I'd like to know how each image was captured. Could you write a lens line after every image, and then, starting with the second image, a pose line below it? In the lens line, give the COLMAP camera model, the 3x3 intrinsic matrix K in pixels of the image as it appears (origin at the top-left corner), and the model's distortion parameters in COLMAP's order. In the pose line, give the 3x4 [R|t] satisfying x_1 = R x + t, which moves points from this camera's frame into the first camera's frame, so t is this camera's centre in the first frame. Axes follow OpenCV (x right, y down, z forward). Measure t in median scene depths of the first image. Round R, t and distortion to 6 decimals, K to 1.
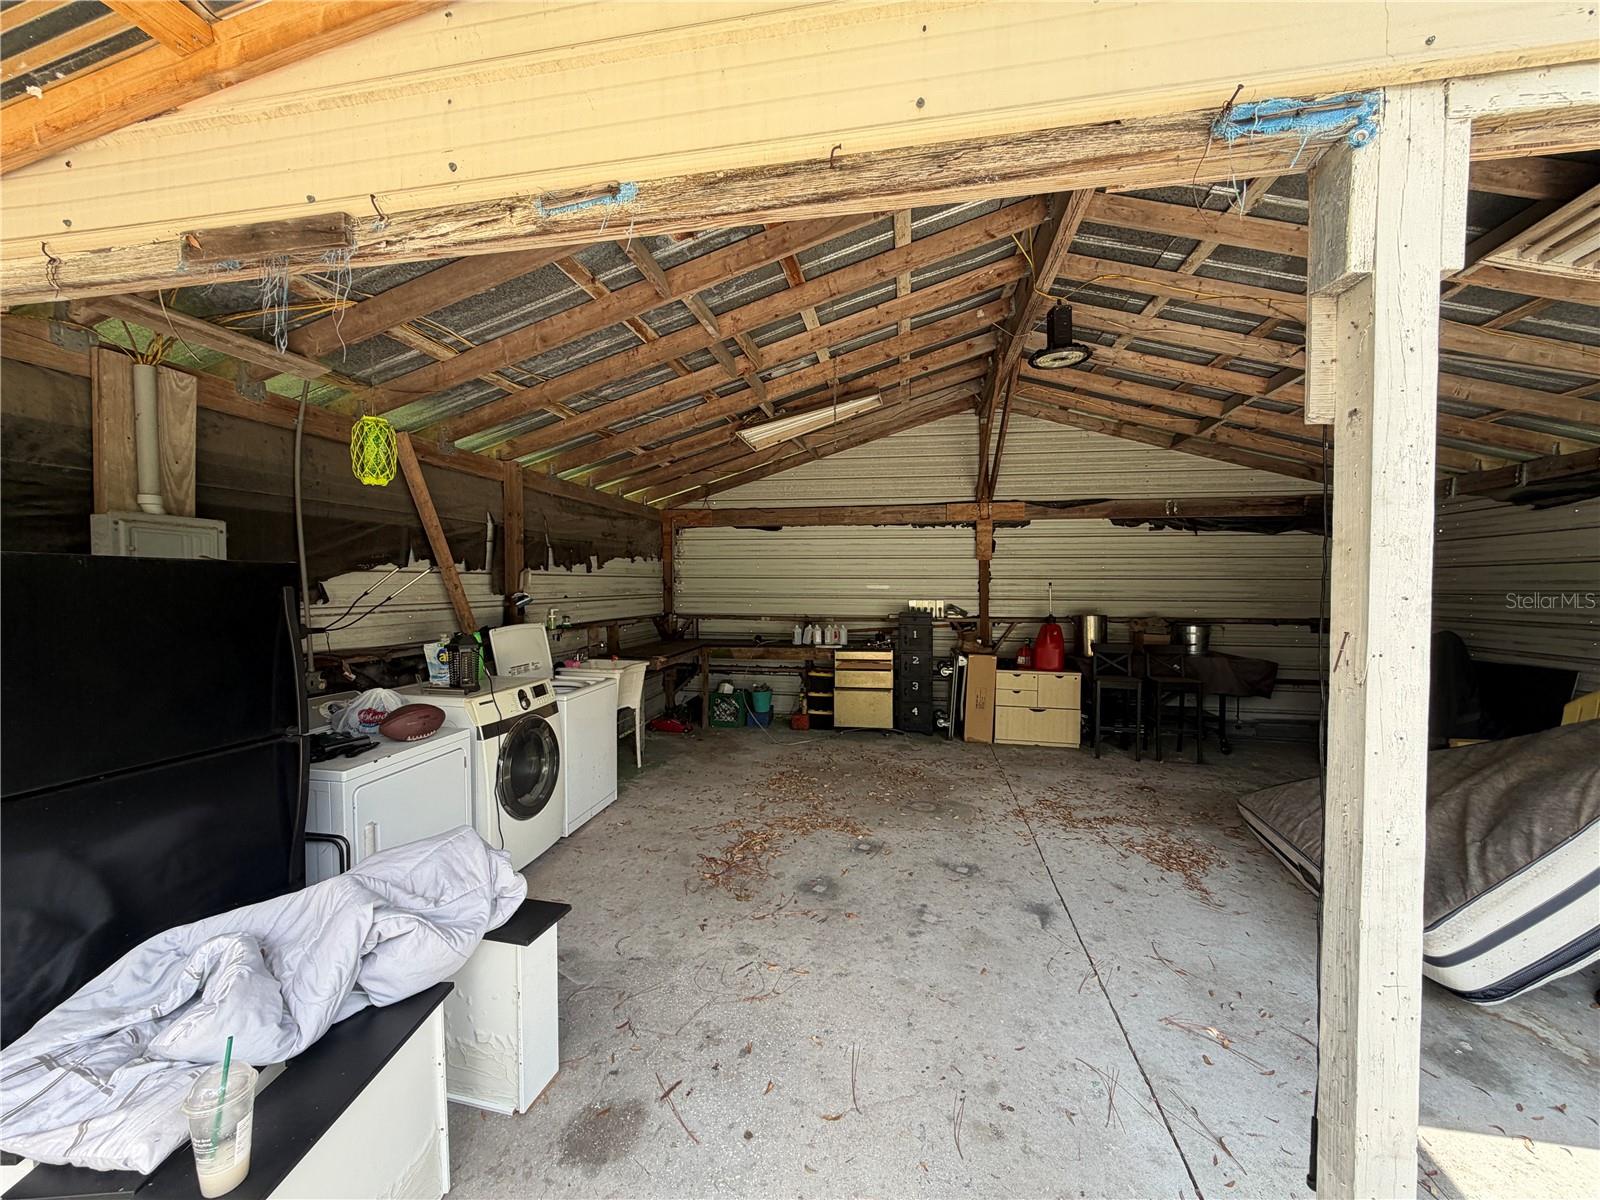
lens RADIAL K [[629.2, 0, 794.3], [0, 629.2, 600.8], [0, 0, 1]] dist [0.002475, 0.000607]
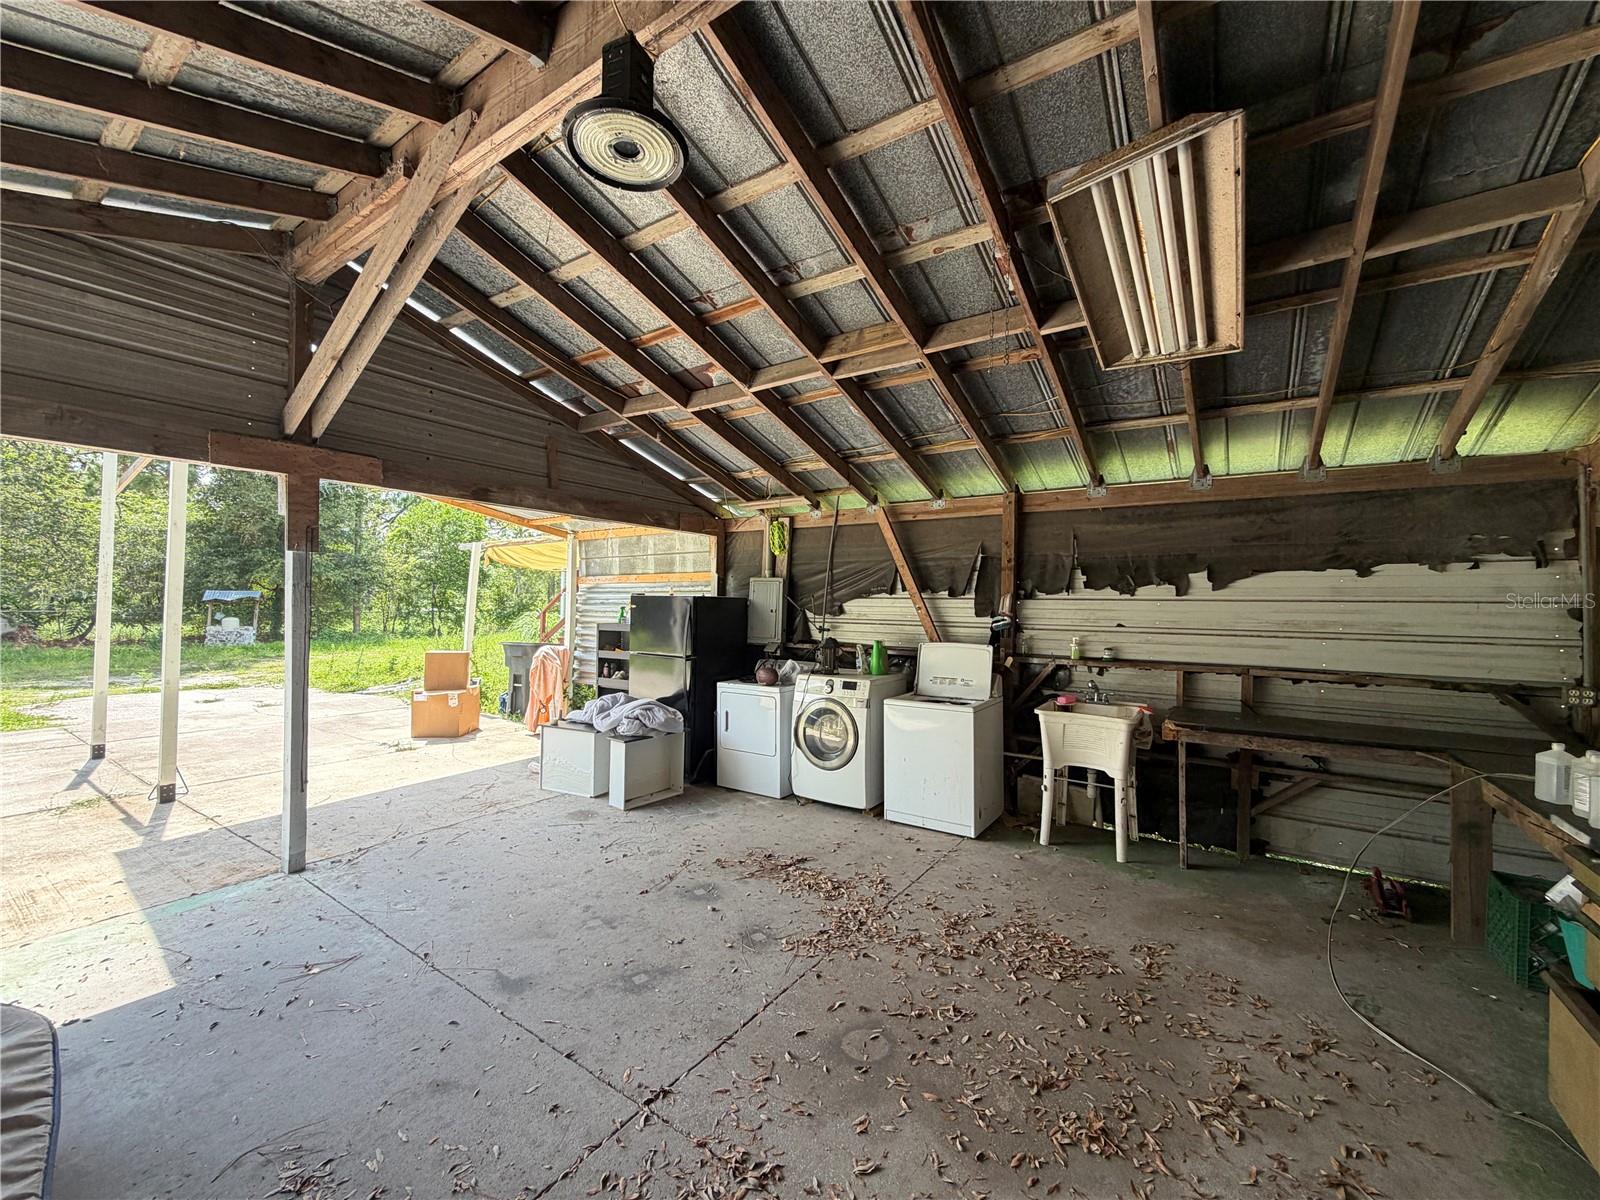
lens RADIAL K [[629.2, 0, 794.8], [0, 629.2, 593.2], [0, 0, 1]] dist [0.002475, 0.000607]
pose [[-0.403713, -0.004116, -0.914876, 0.604312], [-0.029841, 0.999517, 0.008671, -0.045043], [0.914399, 0.030801, -0.403641, 0.983926]]
